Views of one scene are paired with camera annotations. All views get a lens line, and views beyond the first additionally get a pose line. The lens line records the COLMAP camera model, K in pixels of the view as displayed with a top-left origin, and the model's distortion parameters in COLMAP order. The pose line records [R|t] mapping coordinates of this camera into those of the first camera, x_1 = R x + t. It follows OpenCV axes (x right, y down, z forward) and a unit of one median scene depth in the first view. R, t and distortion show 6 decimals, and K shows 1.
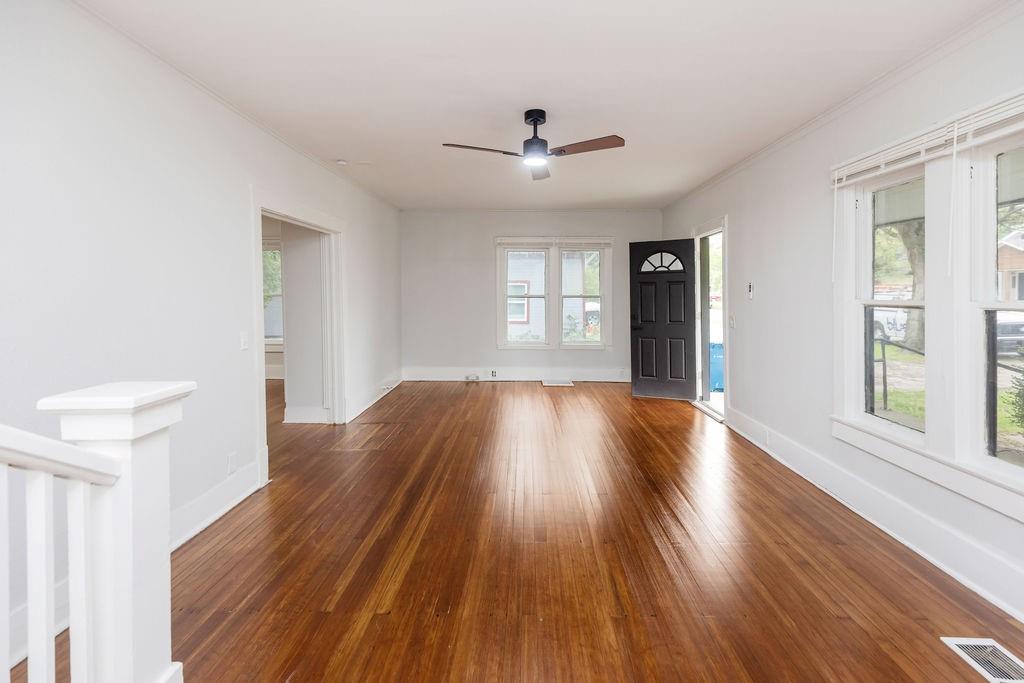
lens RADIAL K [[471.2, 0, 514.3], [0, 471.2, 303.7], [0, 0, 1]] dist [0.000806, -0.000258]
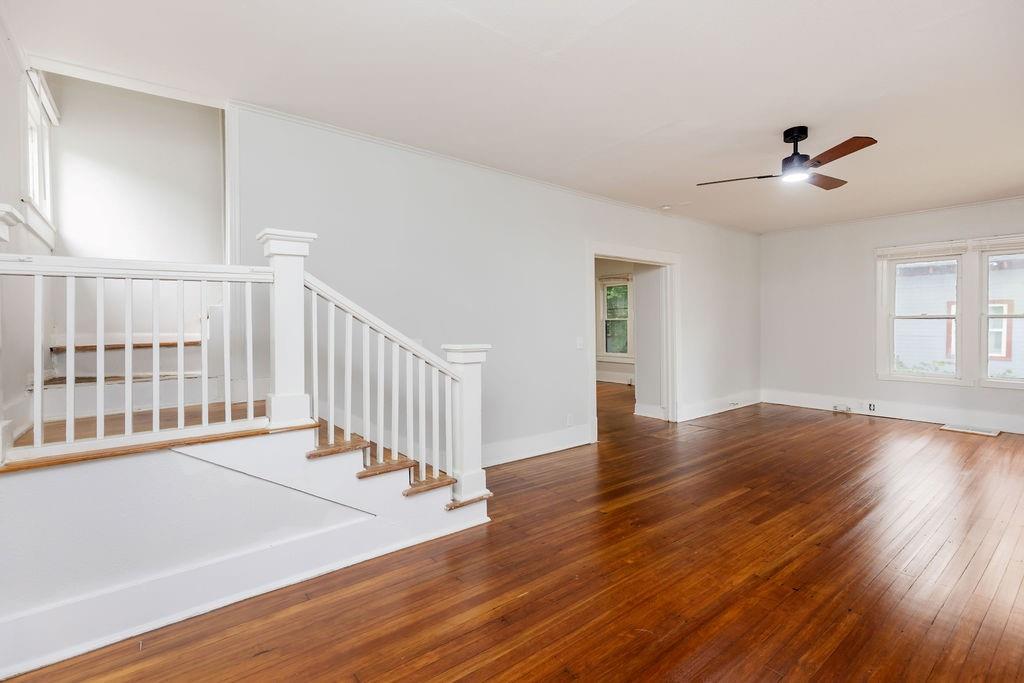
lens RADIAL K [[463.8, 0, 512.0], [0, 463.8, 341.5], [0, 0, 1]] dist [0.000227, -0.000027]
pose [[0.639071, 0.026466, -0.768692, 0.277883], [-0.013988, 0.999642, 0.022788, 0.026665], [0.769020, -0.003811, 0.639213, -0.080761]]
